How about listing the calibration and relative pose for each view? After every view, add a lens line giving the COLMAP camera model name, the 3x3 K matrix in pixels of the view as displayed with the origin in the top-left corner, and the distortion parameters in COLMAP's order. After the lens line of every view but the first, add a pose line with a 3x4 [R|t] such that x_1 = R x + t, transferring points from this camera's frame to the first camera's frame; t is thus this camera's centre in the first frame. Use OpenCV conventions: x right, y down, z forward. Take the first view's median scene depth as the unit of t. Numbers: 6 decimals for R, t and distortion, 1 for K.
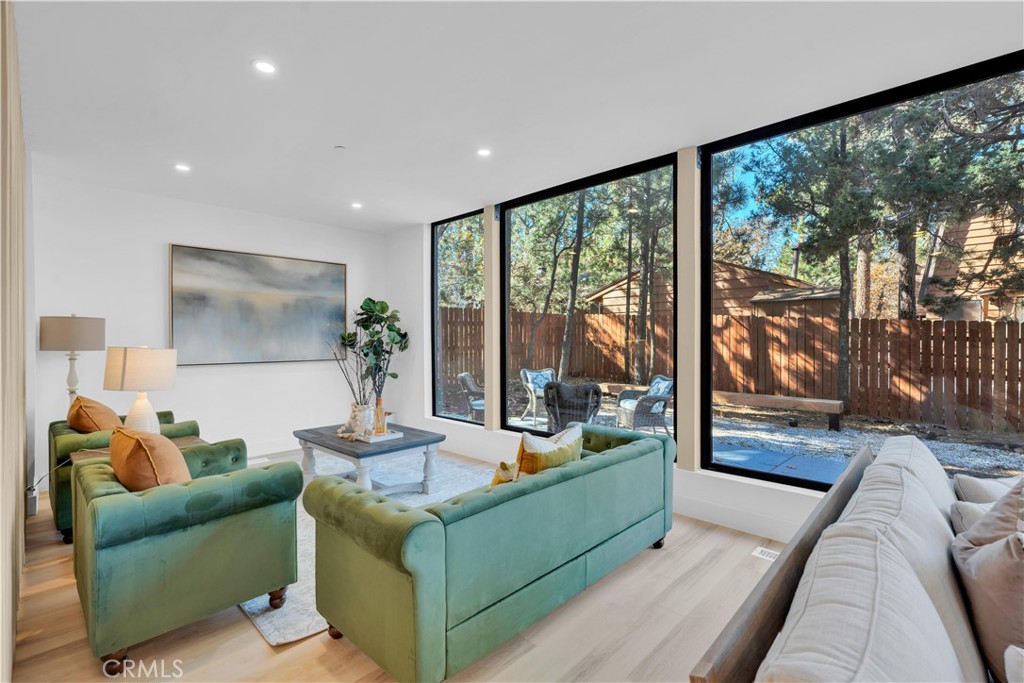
lens RADIAL K [[465.9, 0, 509.4], [0, 465.9, 339.3], [0, 0, 1]] dist [0.013548, -0.000134]
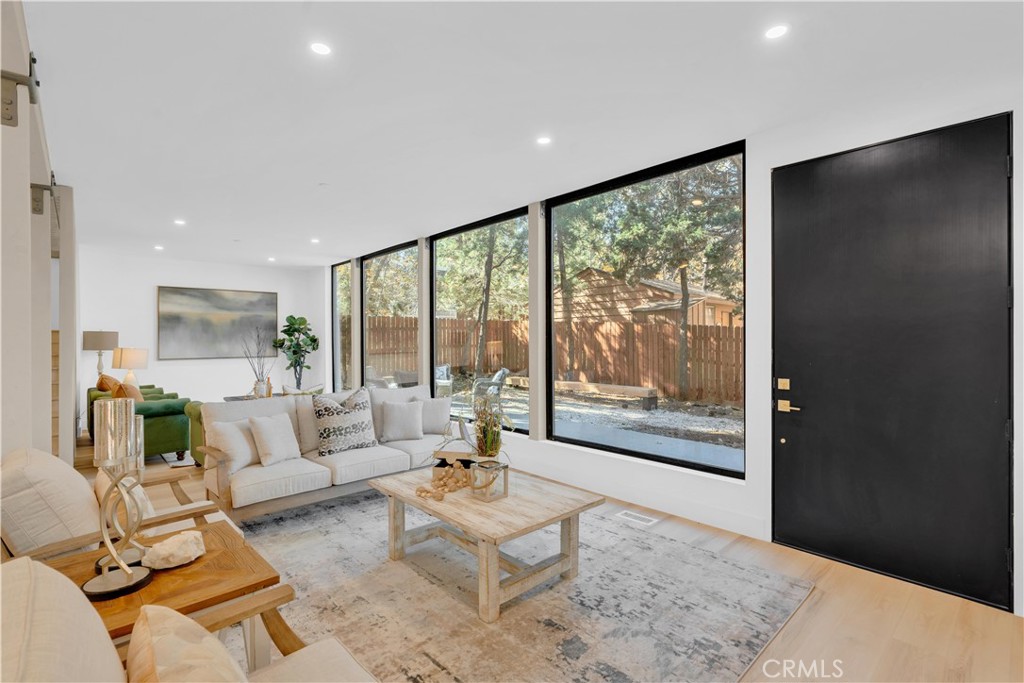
lens RADIAL K [[463.0, 0, 511.6], [0, 463.0, 337.2], [0, 0, 1]] dist [-0.002080, -0.000378]
pose [[0.999264, -0.007963, -0.037524, 0.486490], [0.007452, 0.999878, -0.013718, 0.007679], [0.037629, 0.013428, 0.999202, -0.482809]]
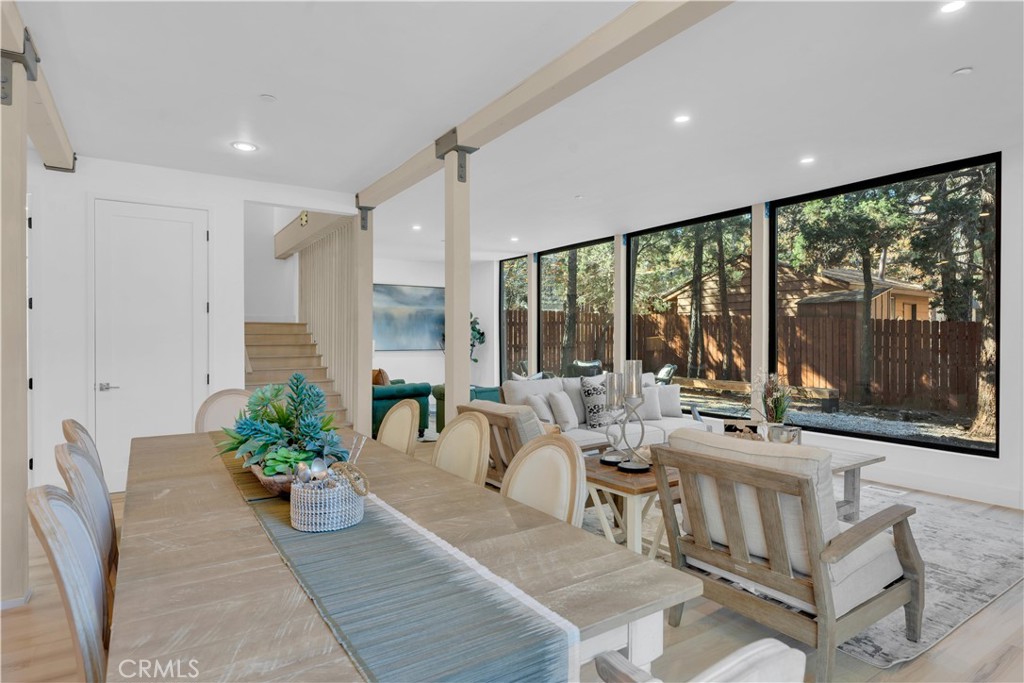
lens RADIAL K [[551.7, 0, 515.6], [0, 551.7, 336.7], [0, 0, 1]] dist [0.001642, 0.000390]
pose [[0.981694, -0.002690, -0.190446, 0.236558], [0.000897, 0.999954, -0.009501, 0.019498], [0.190463, 0.009156, 0.981652, -0.784018]]
